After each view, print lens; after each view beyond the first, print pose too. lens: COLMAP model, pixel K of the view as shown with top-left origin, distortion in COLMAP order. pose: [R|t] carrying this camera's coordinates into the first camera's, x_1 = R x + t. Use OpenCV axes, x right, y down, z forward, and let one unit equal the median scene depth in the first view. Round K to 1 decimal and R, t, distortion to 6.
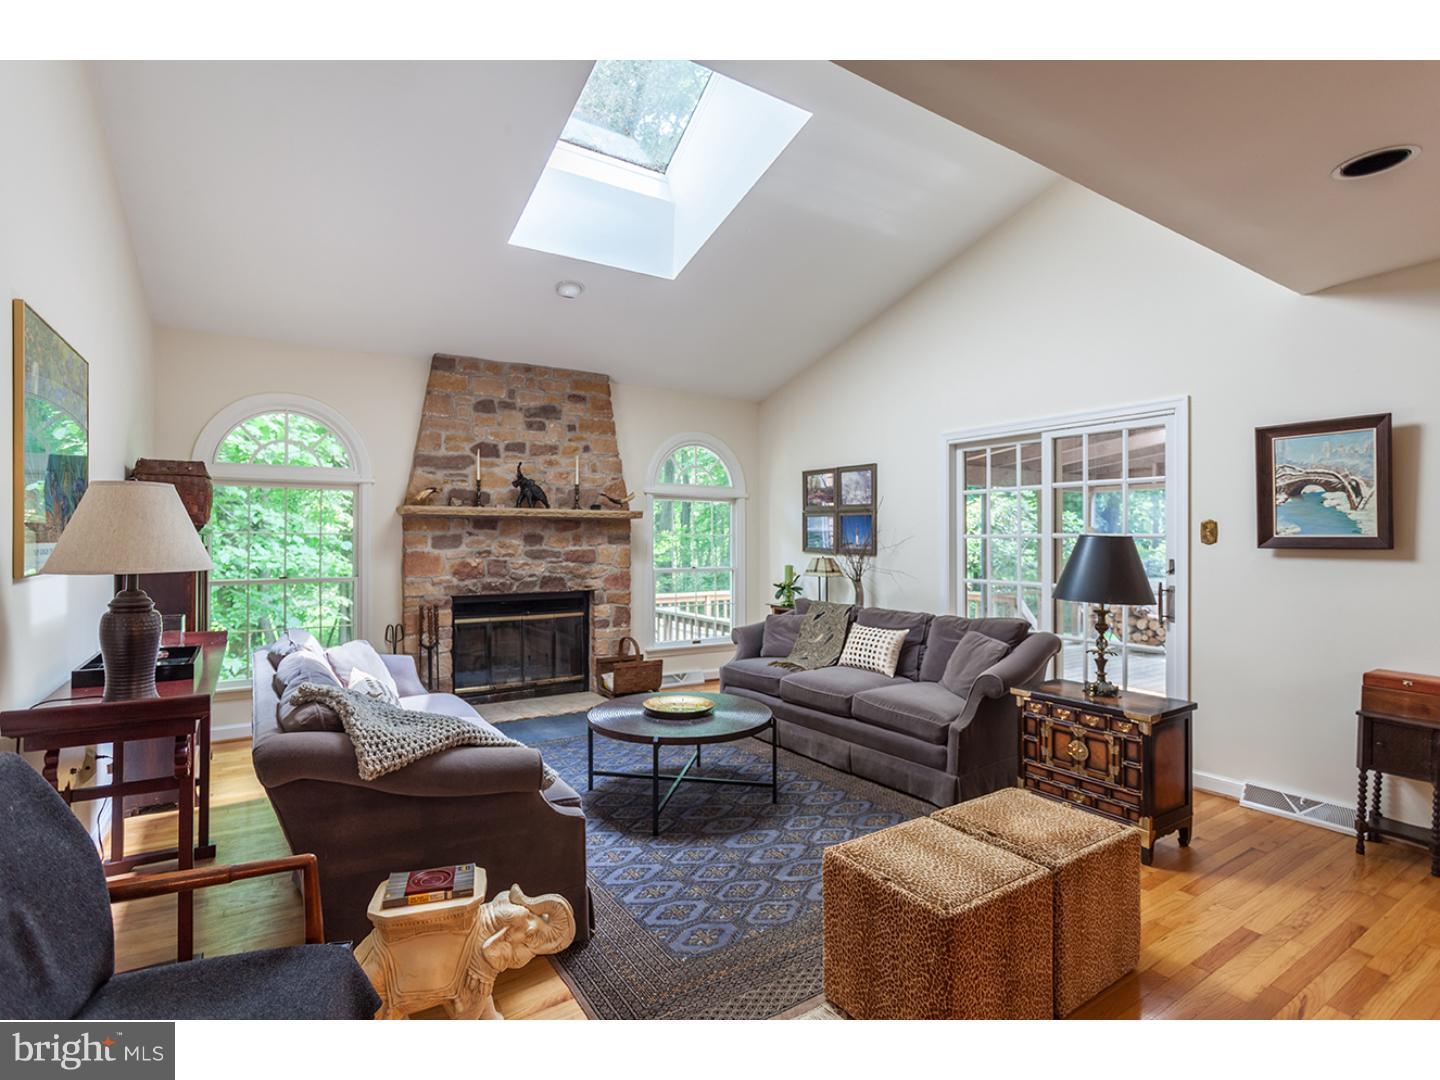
lens RADIAL K [[754.1, 0, 702.2], [0, 754.1, 566.0], [0, 0, 1]] dist [0.004639, 0.000574]
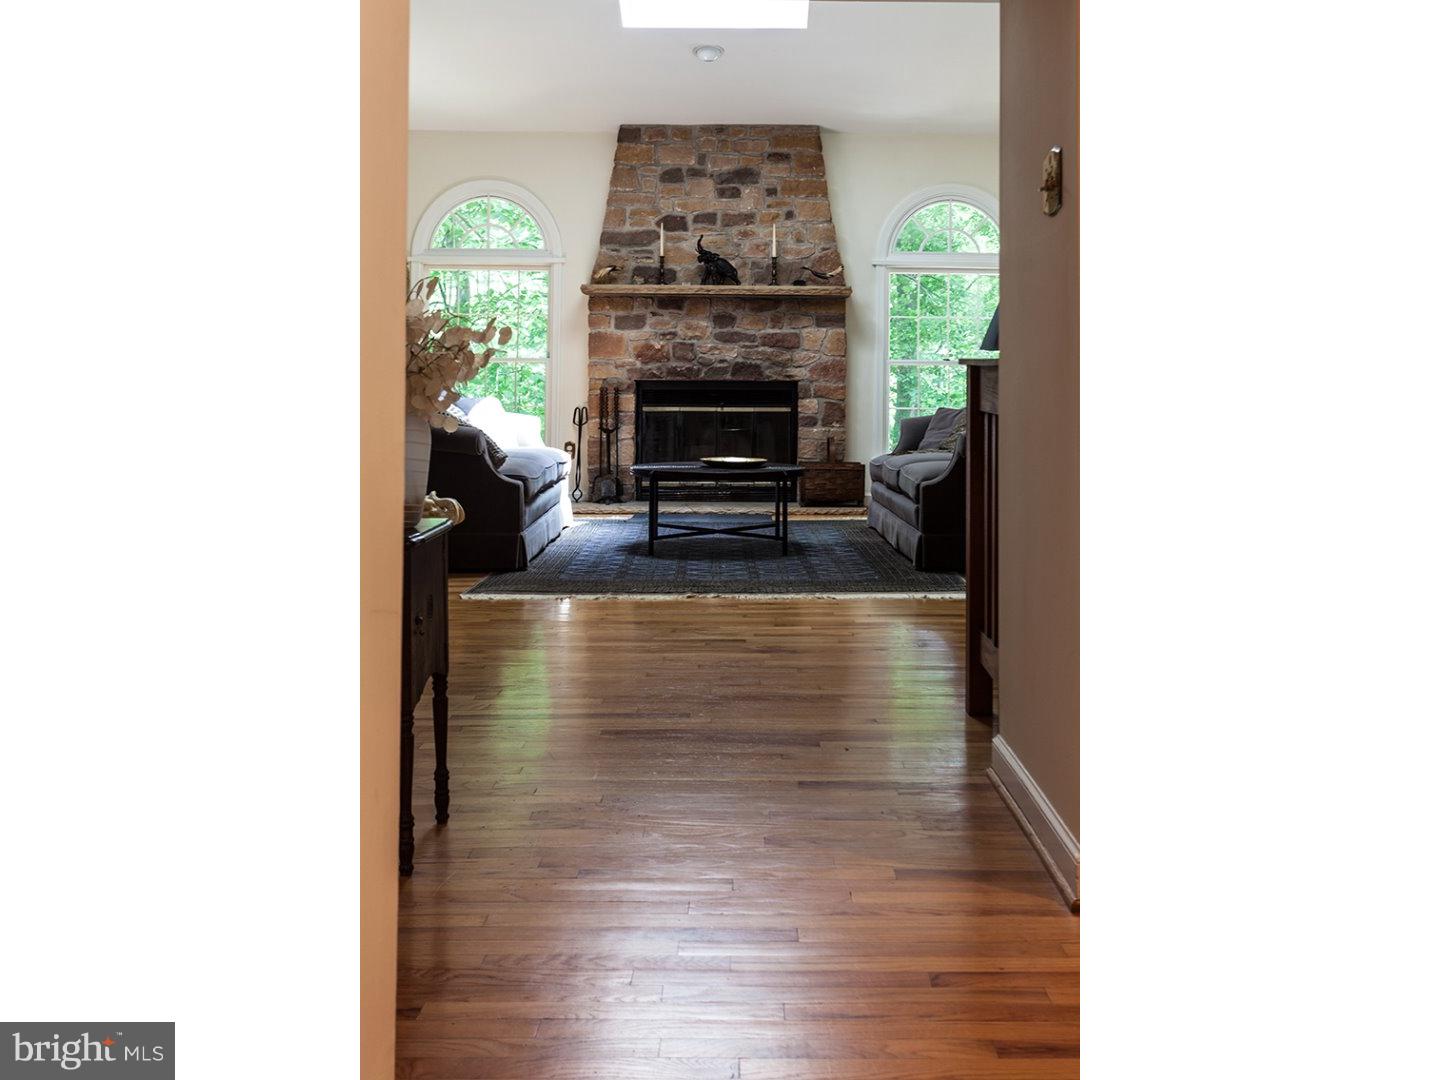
lens RADIAL K [[1628.7, 0, 719.7], [0, 1628.7, 537.2], [0, 0, 1]] dist [-0.016909, 0.000000]
pose [[0.836872, 0.056550, -0.544469, 0.853280], [-0.027099, 0.997710, 0.061973, 0.103443], [0.546727, -0.037108, 0.836488, -0.641634]]
